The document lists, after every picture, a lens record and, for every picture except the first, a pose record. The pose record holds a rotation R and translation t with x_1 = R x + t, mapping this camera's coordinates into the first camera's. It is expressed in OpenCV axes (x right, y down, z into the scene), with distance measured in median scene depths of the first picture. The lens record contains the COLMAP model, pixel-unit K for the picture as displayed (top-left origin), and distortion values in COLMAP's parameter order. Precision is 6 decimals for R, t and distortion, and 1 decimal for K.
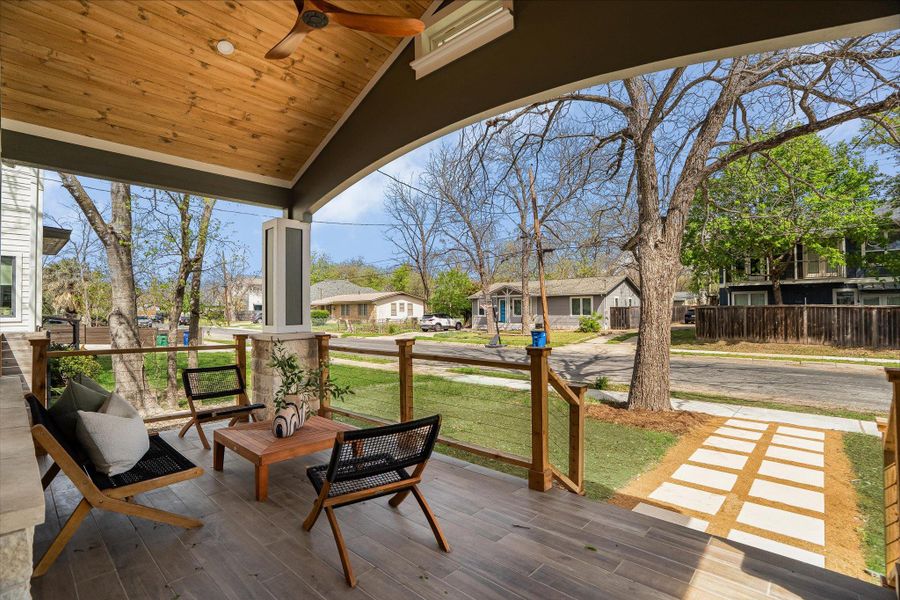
lens RADIAL K [[417.8, 0, 448.0], [0, 417.8, 303.3], [0, 0, 1]] dist [-0.070881, 0.026097]
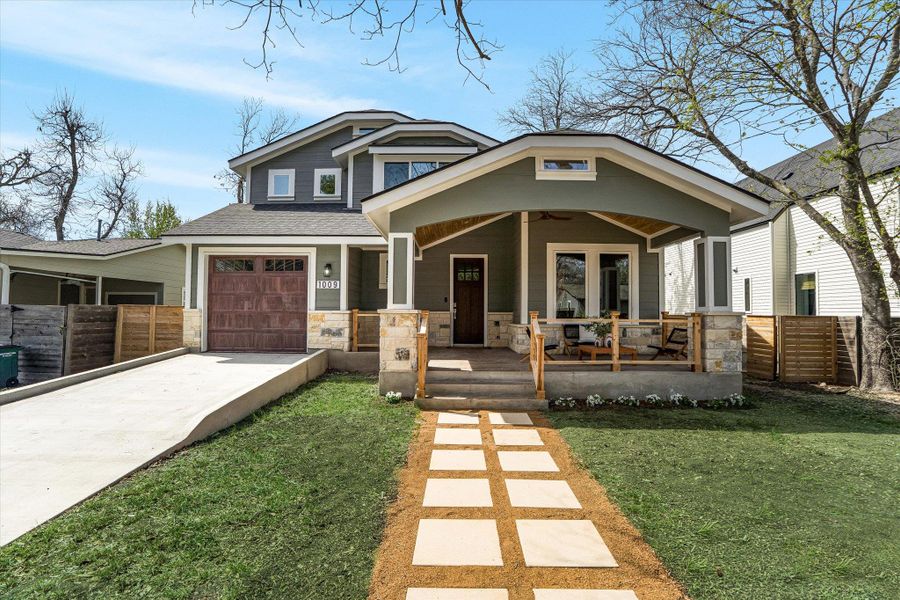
lens RADIAL K [[417.8, 0, 448.0], [0, 417.8, 303.3], [0, 0, 1]] dist [-0.070881, 0.026097]
pose [[-0.744169, -0.023146, -0.667591, 1.366971], [-0.002235, 0.999480, -0.032161, 0.088336], [0.667988, -0.022441, -0.743834, 1.538084]]
